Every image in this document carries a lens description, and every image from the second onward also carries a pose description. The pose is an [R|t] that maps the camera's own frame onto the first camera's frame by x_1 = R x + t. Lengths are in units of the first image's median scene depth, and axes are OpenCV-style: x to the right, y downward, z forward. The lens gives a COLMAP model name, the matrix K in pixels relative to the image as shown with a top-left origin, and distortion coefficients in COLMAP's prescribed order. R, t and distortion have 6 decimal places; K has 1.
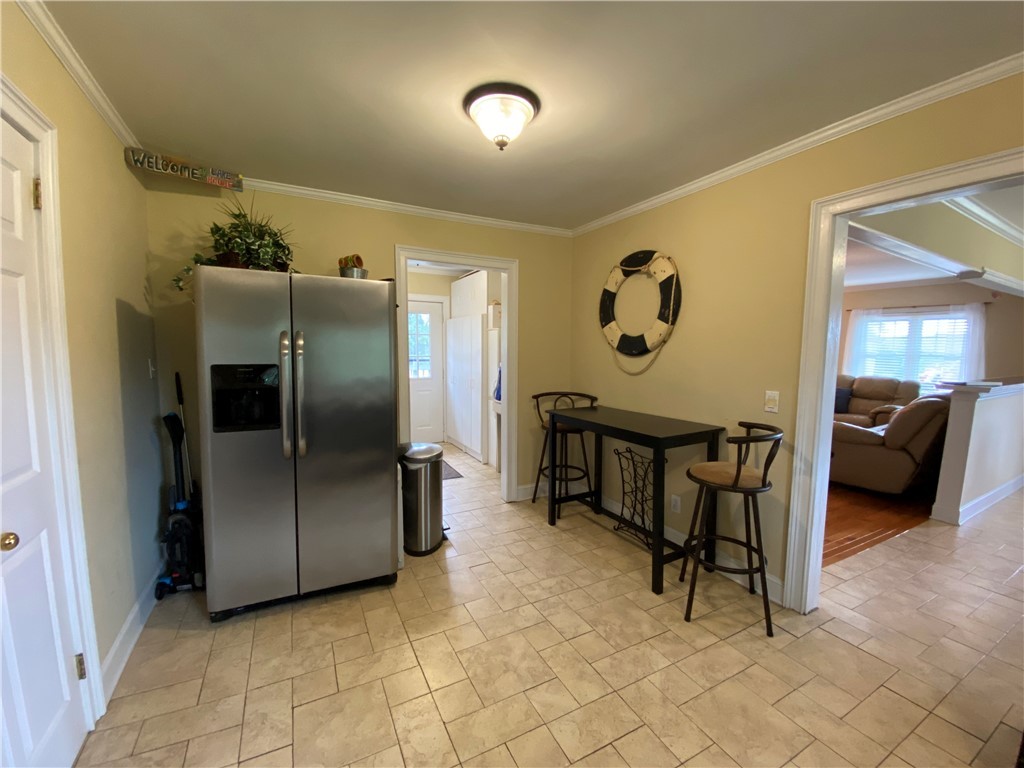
lens RADIAL K [[414.0, 0, 507.7], [0, 414.0, 383.0], [0, 0, 1]] dist [0.036041, -0.026996]
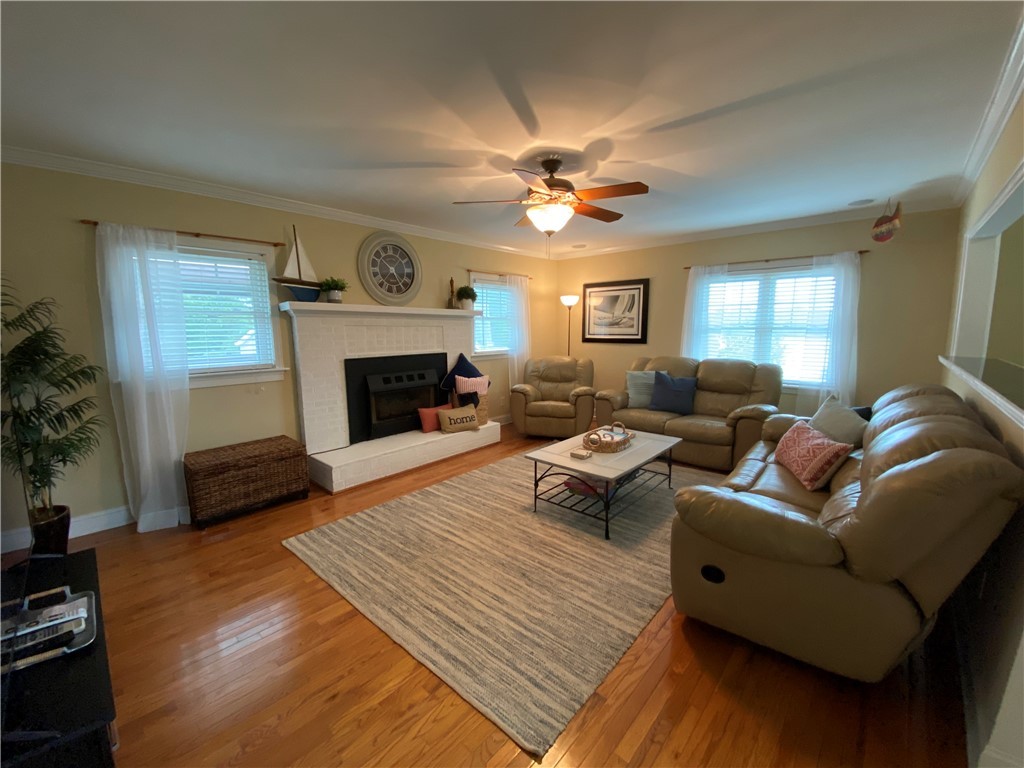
lens RADIAL K [[414.0, 0, 507.7], [0, 414.0, 383.0], [0, 0, 1]] dist [0.036041, -0.026996]
pose [[0.942430, -0.063060, 0.328405, 0.719754], [0.045625, 0.997123, 0.060536, -0.086021], [-0.331278, -0.042068, 0.942595, 1.098786]]
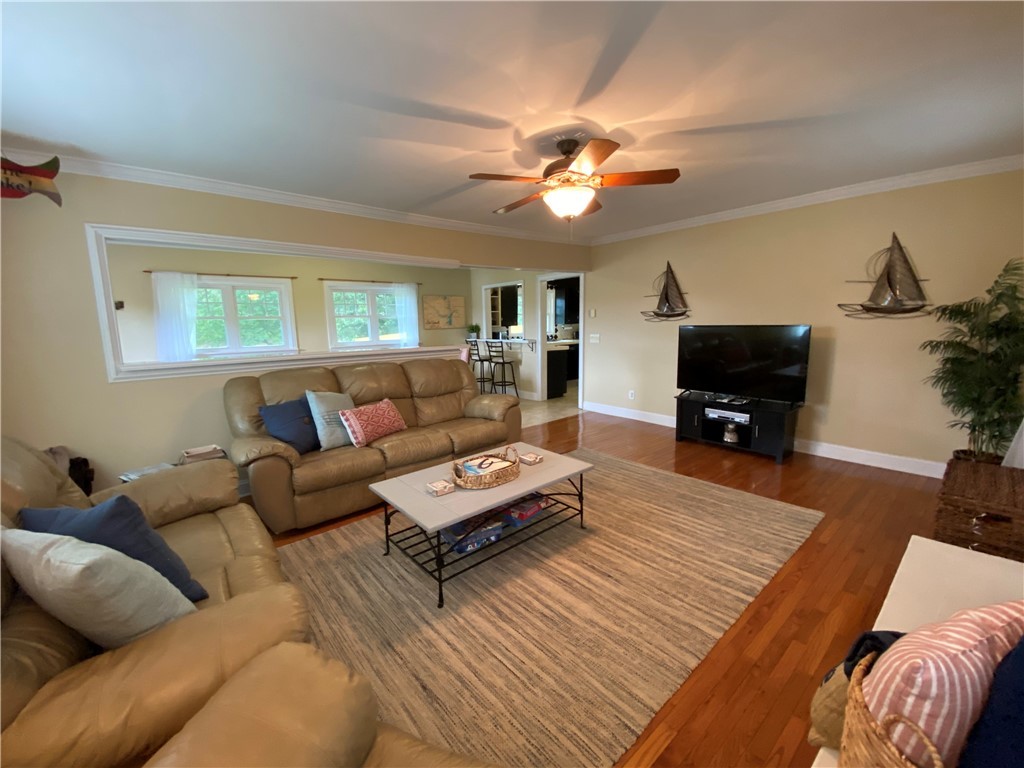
lens RADIAL K [[414.0, 0, 507.7], [0, 414.0, 383.0], [0, 0, 1]] dist [0.036041, -0.026996]
pose [[-0.976348, 0.041114, -0.212258, 1.547885], [-0.007876, 0.974337, 0.224955, -0.234770], [0.216060, 0.221306, -0.950969, 3.042619]]
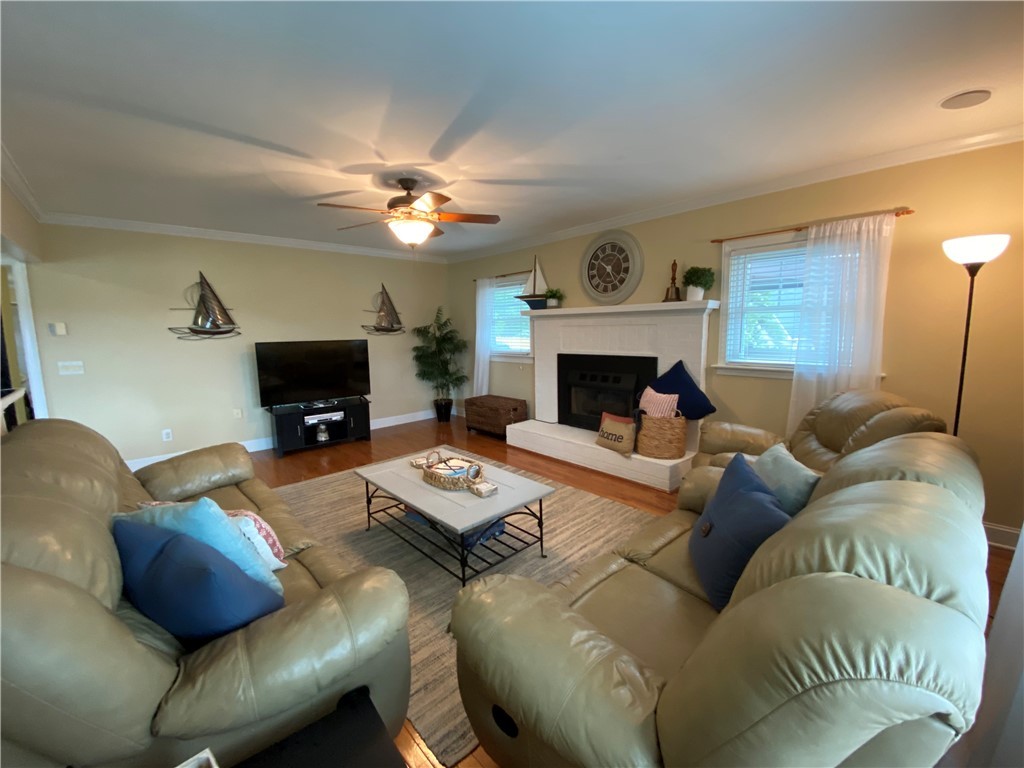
lens RADIAL K [[414.0, 0, 507.7], [0, 414.0, 383.0], [0, 0, 1]] dist [0.036041, -0.026996]
pose [[0.252981, 0.111624, -0.961010, 2.380109], [-0.058121, 0.993281, 0.100073, -0.148155], [0.965724, 0.030538, 0.257769, 2.030292]]
